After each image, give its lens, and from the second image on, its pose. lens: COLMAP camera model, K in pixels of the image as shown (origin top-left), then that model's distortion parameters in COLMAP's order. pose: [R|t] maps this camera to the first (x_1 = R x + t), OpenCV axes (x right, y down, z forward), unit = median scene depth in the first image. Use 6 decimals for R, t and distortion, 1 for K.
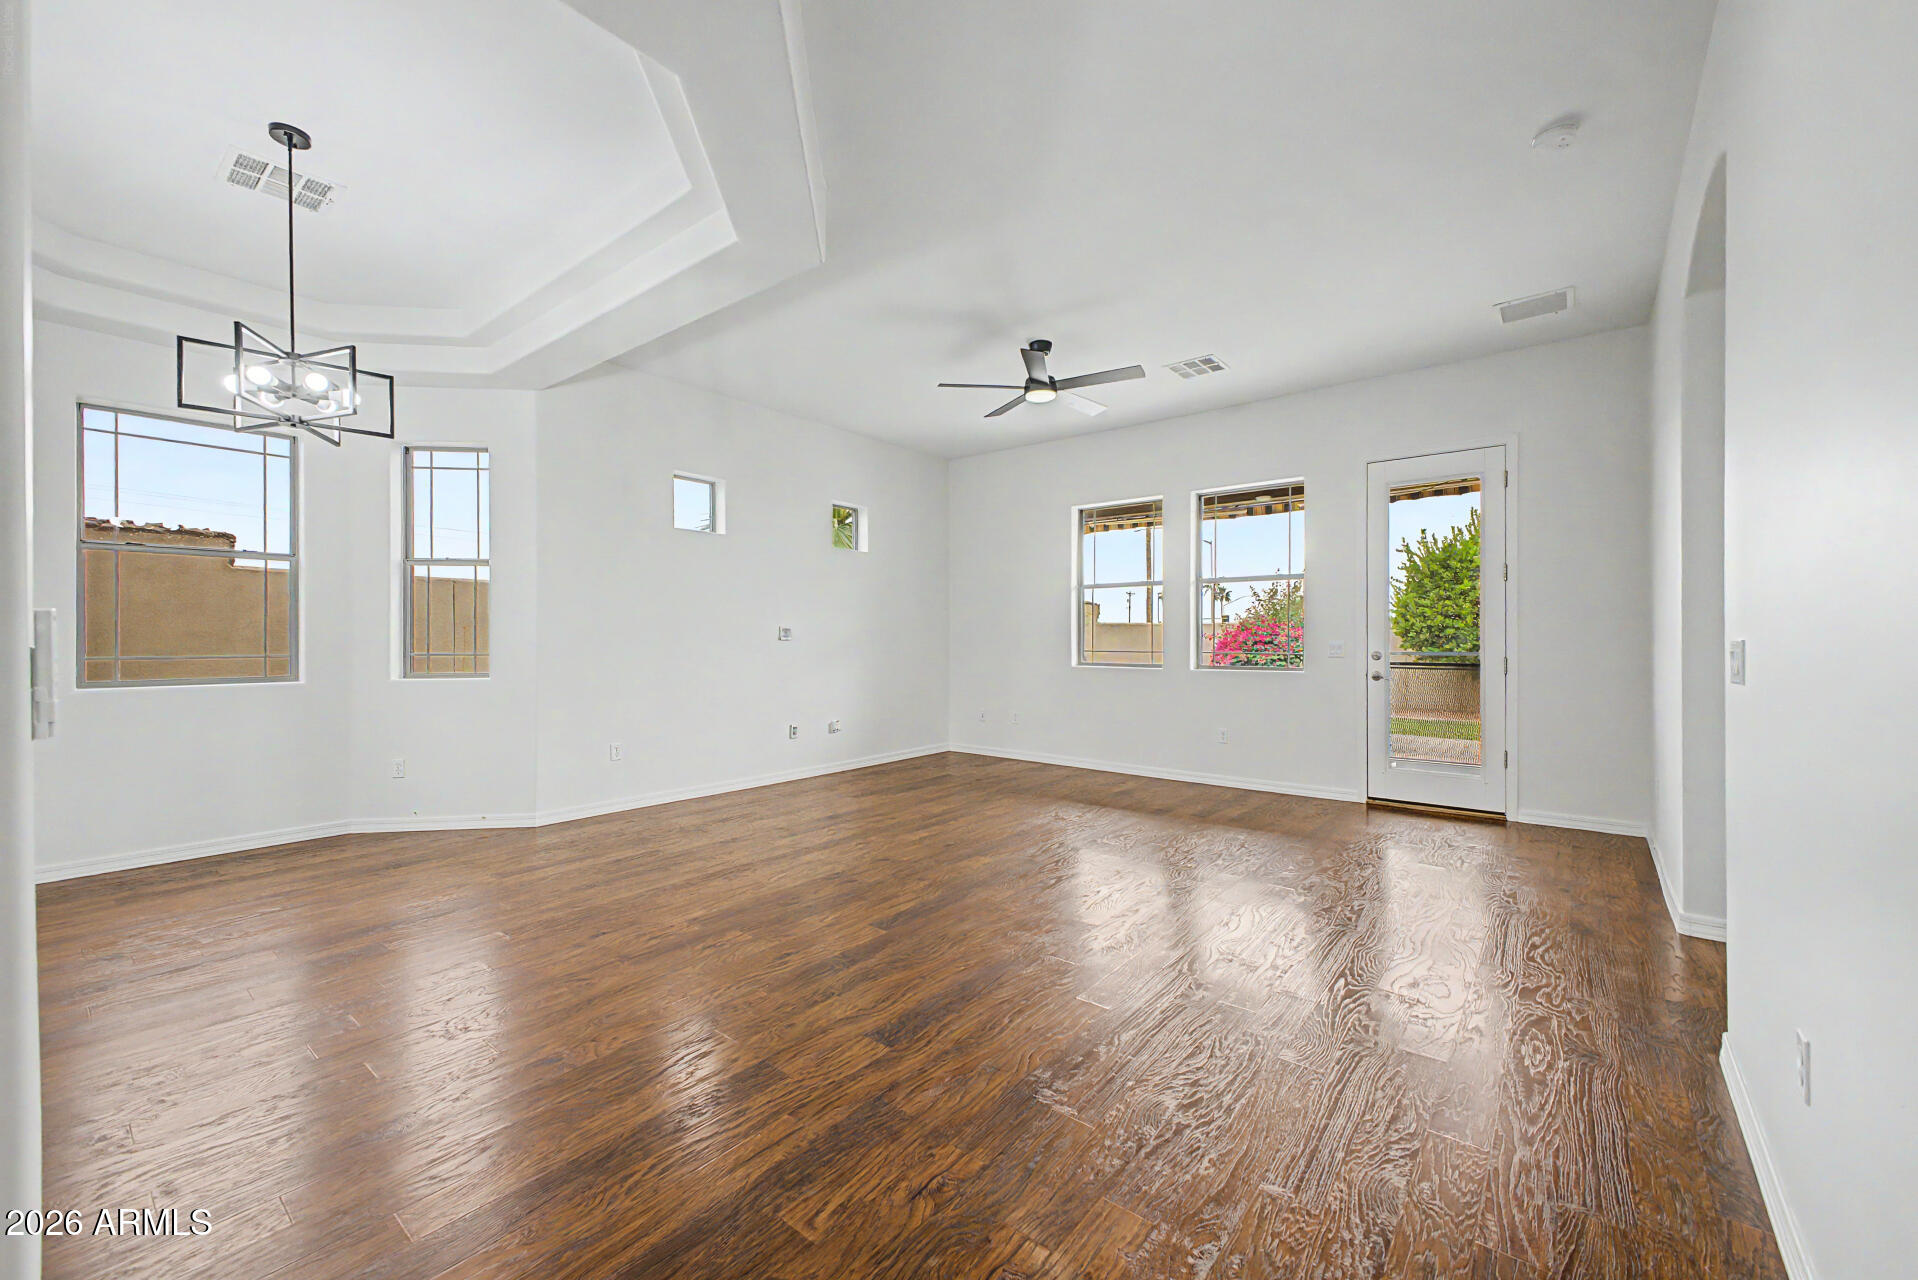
lens RADIAL K [[750.6, 0, 957.6], [0, 750.6, 631.2], [0, 0, 1]] dist [0.020629, -0.011040]
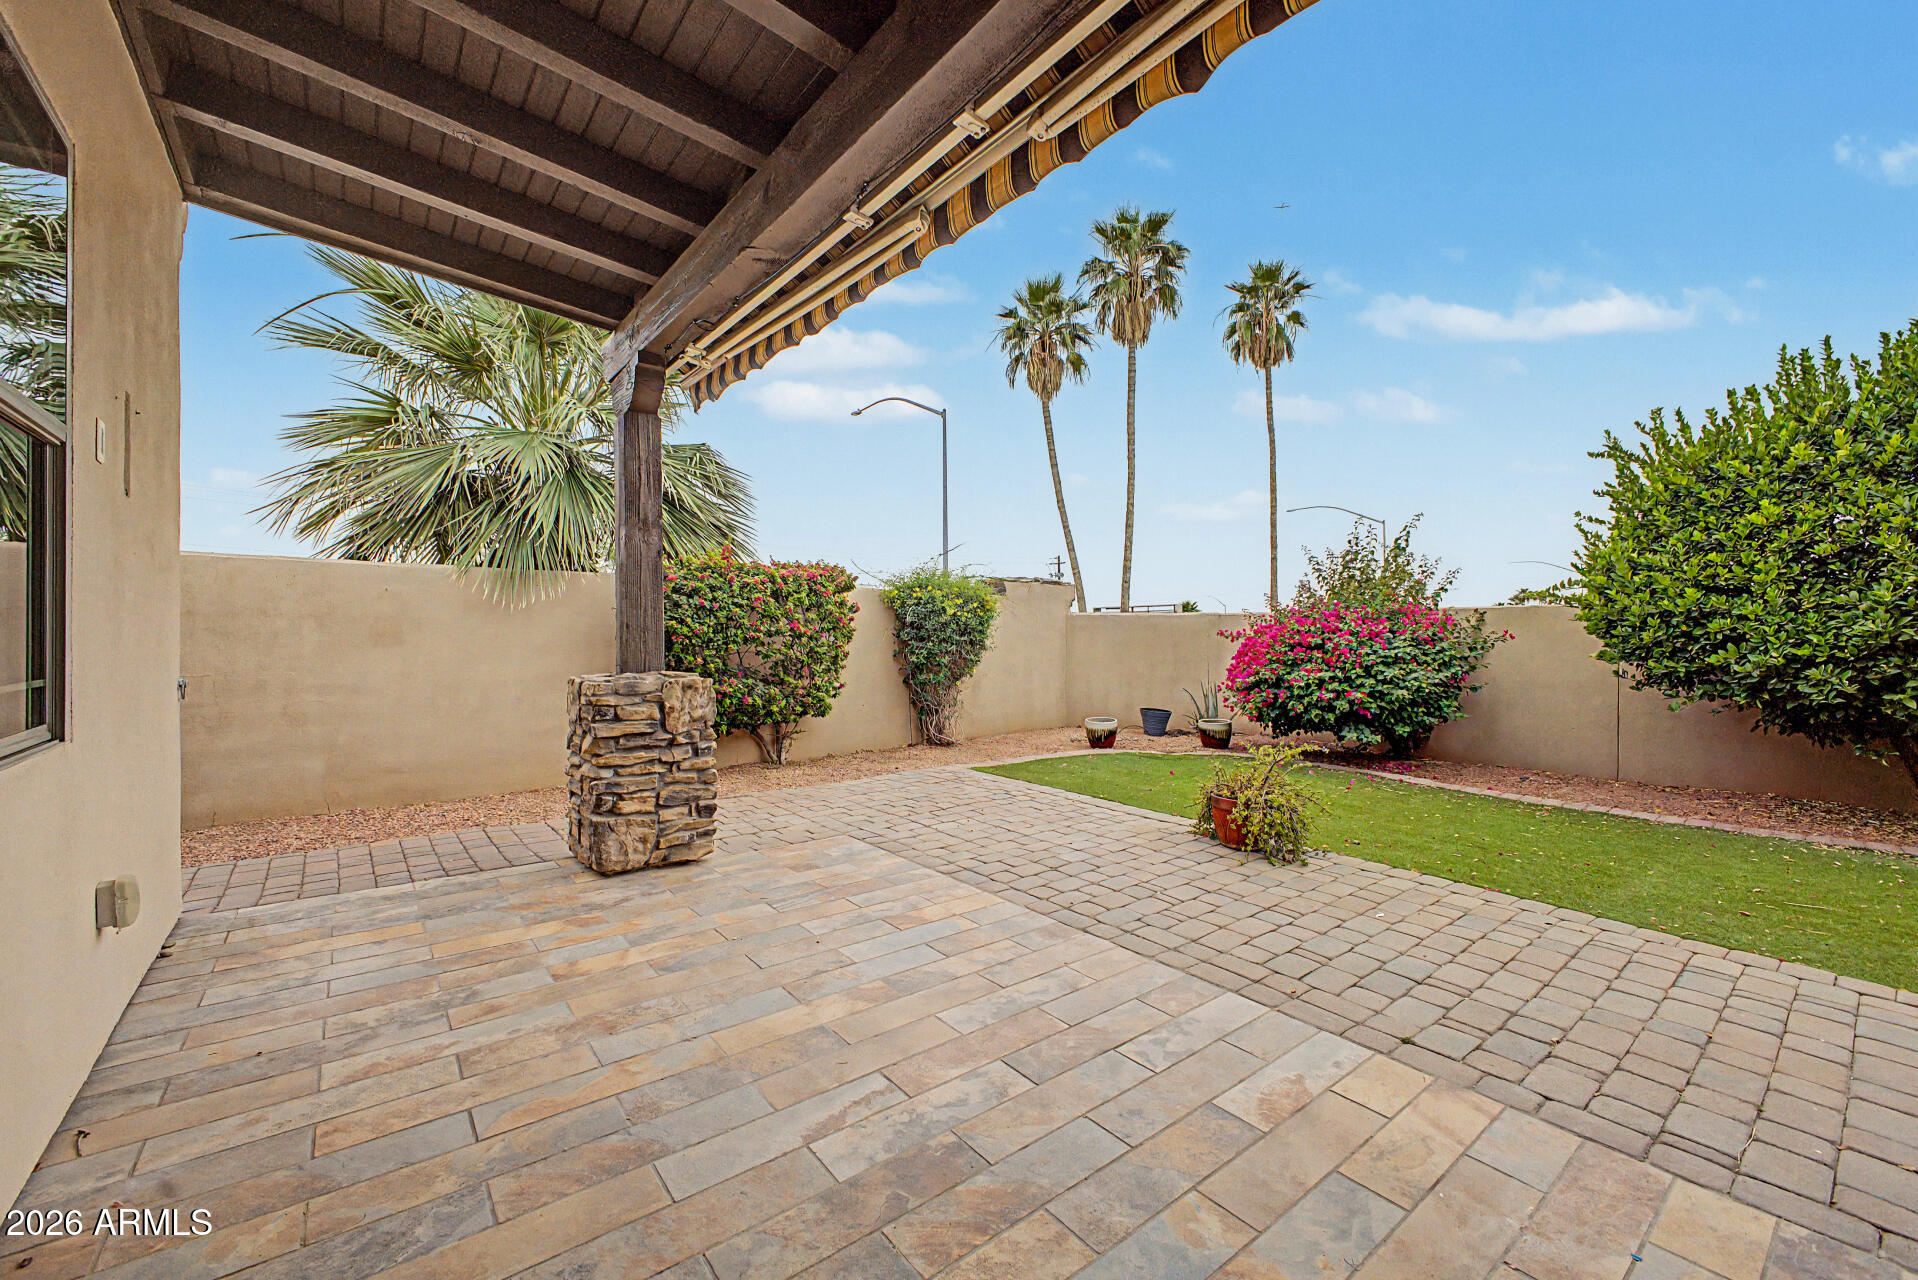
lens RADIAL K [[750.6, 0, 957.6], [0, 750.6, 631.2], [0, 0, 1]] dist [0.020629, -0.011040]
pose [[0.975445, 0.004412, -0.220199, 0.306034], [-0.004576, 0.999990, -0.000234, 0.005735], [0.220196, 0.001236, 0.975455, 0.458232]]
